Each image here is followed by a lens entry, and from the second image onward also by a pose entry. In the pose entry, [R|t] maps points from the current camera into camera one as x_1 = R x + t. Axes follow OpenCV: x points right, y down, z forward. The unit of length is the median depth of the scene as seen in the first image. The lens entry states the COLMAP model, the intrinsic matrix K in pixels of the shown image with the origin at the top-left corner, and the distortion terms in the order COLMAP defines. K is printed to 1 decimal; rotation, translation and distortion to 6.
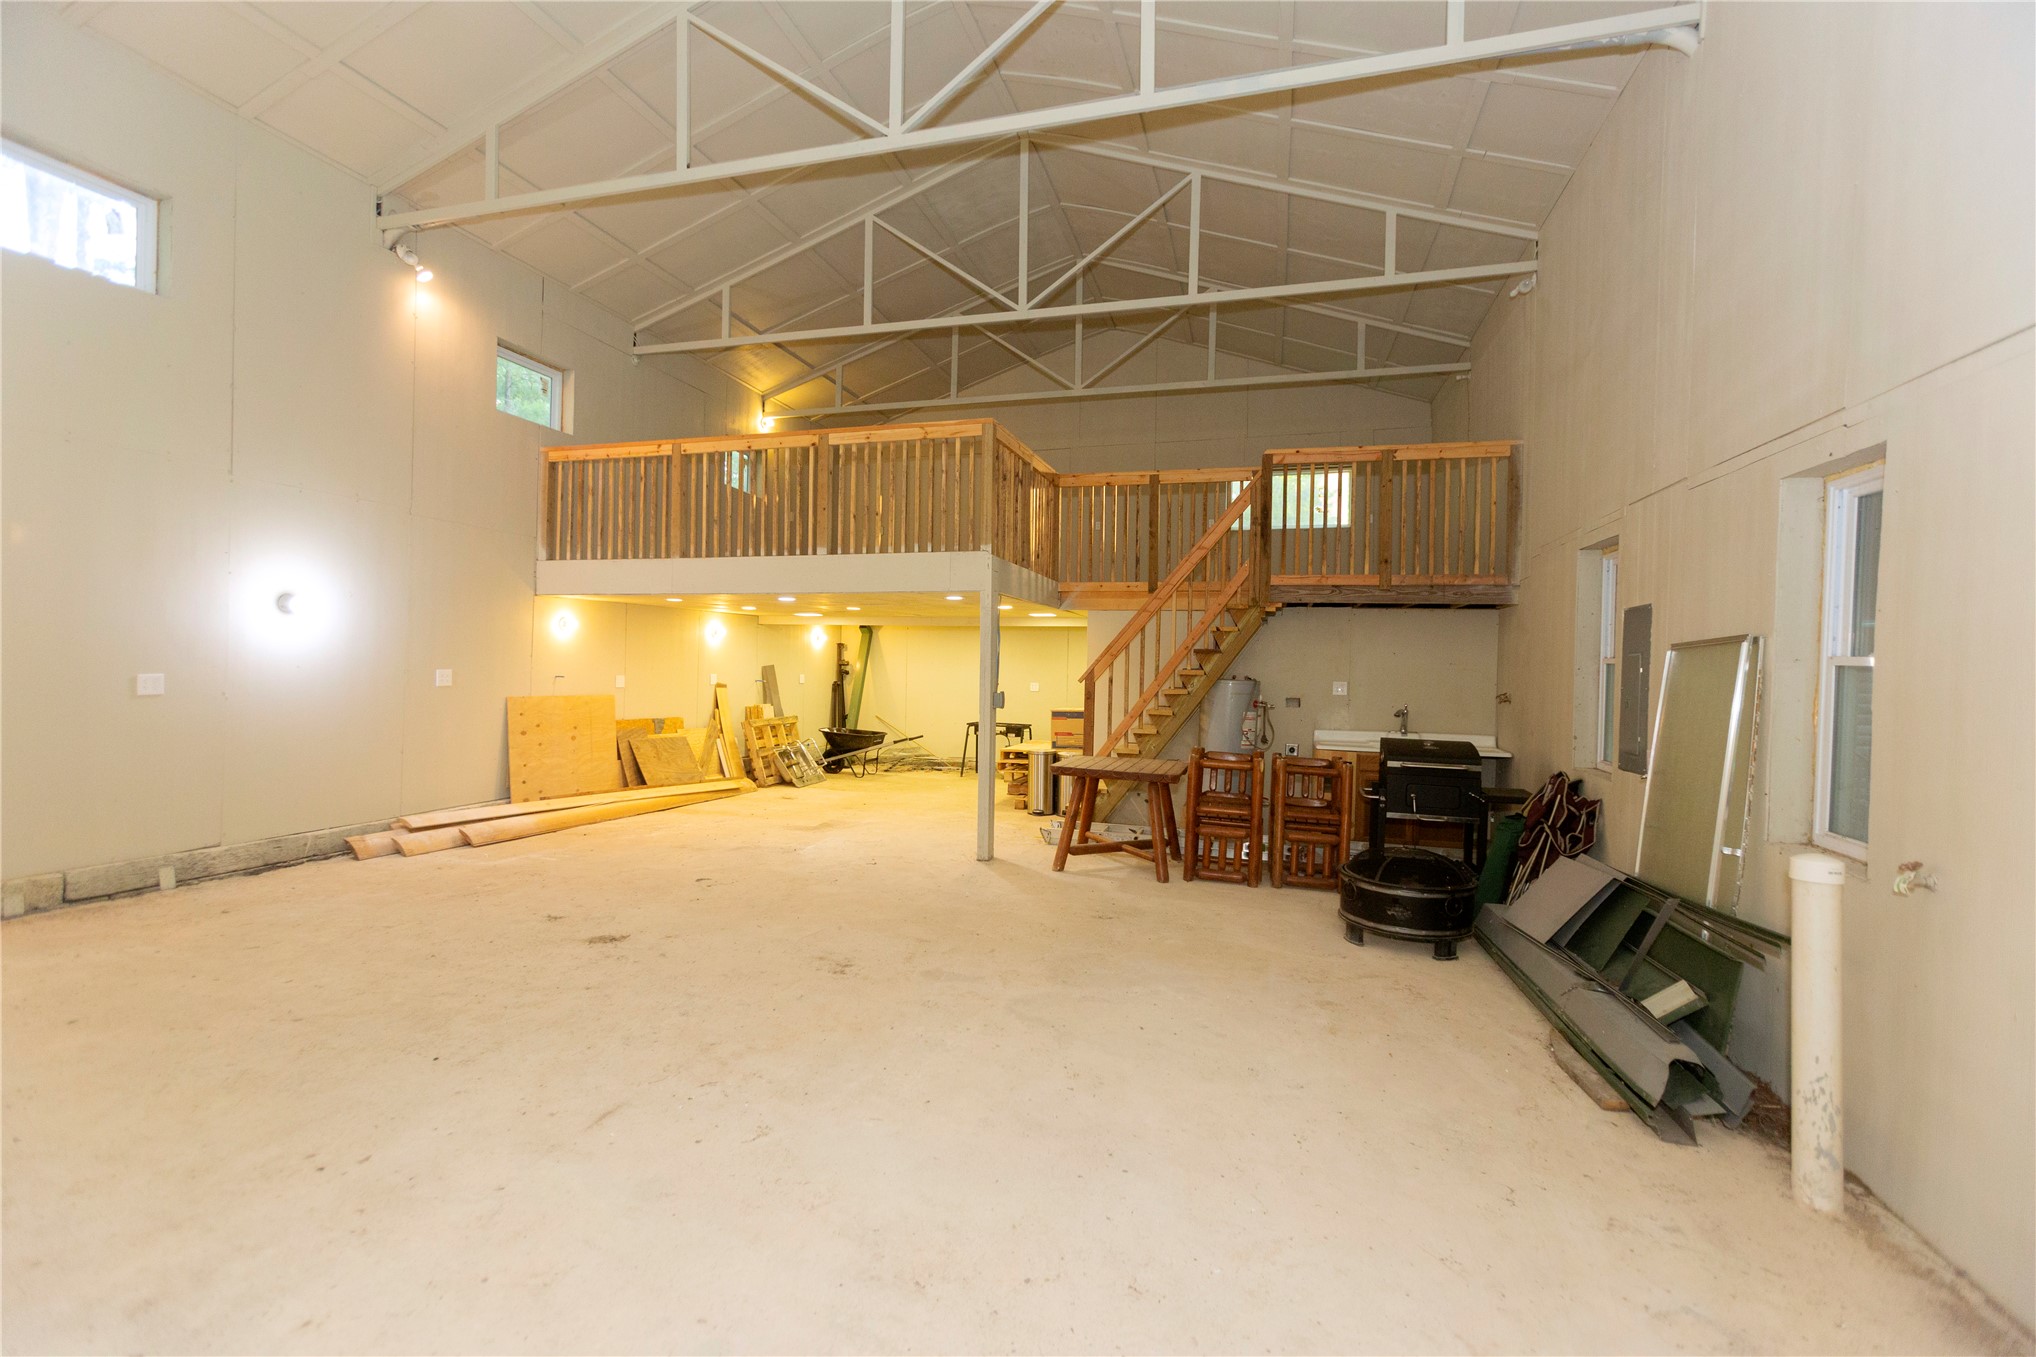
lens RADIAL K [[919.0, 0, 1015.1], [0, 919.0, 678.6], [0, 0, 1]] dist [-0.005275, 0.008390]
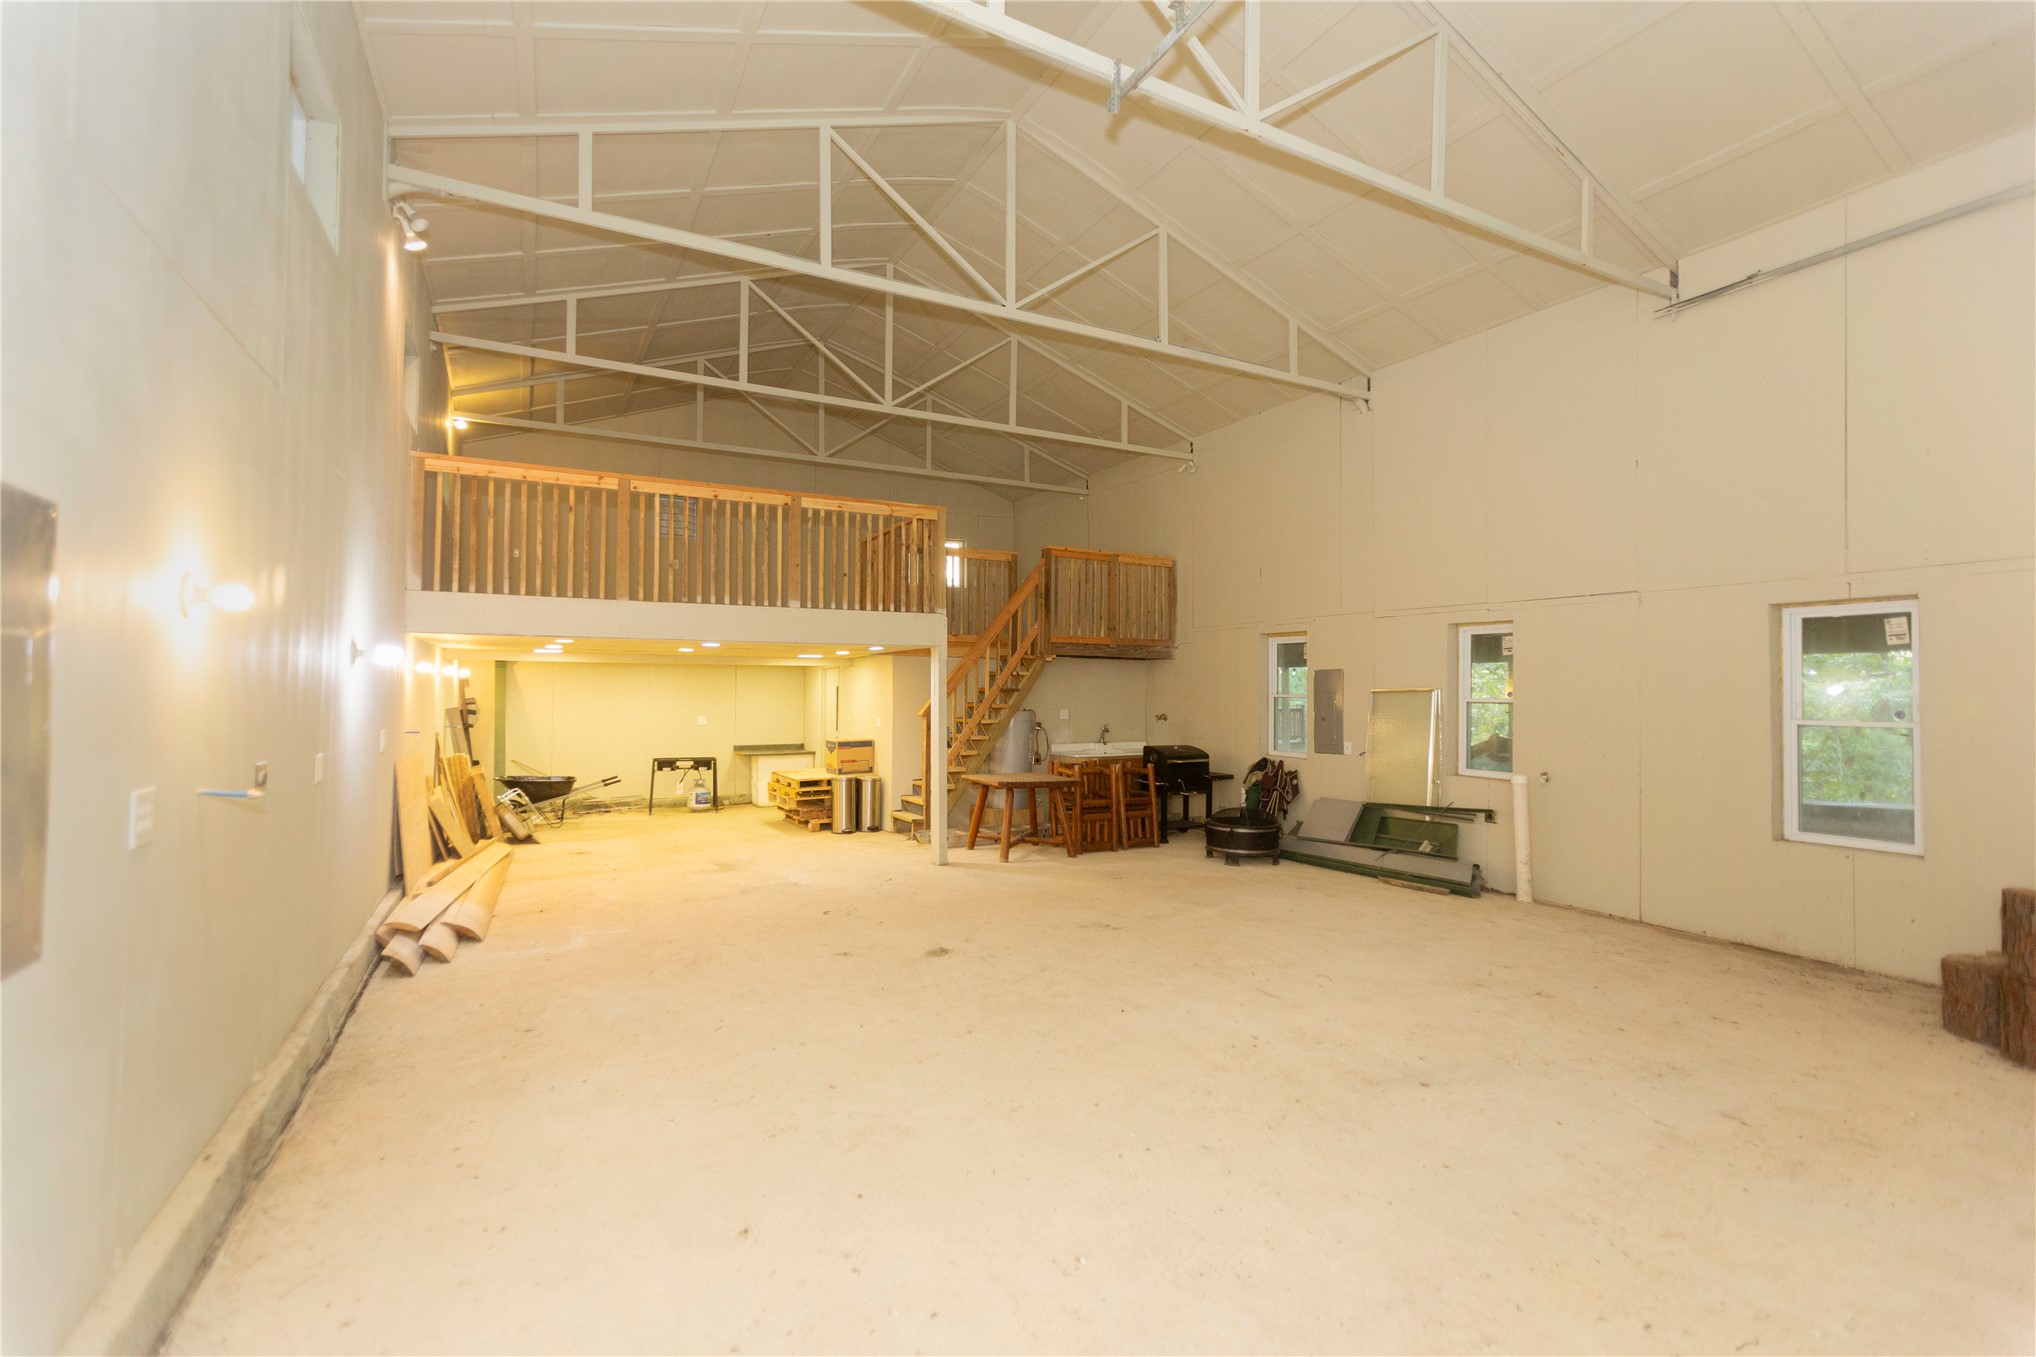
lens RADIAL K [[919.0, 0, 1013.2], [0, 919.0, 679.9], [0, 0, 1]] dist [-0.005275, 0.008390]
pose [[0.696333, -0.008300, 0.717671, -0.770126], [0.020327, 0.999760, -0.008160, -0.034221], [-0.717431, 0.020271, 0.696334, 0.062771]]
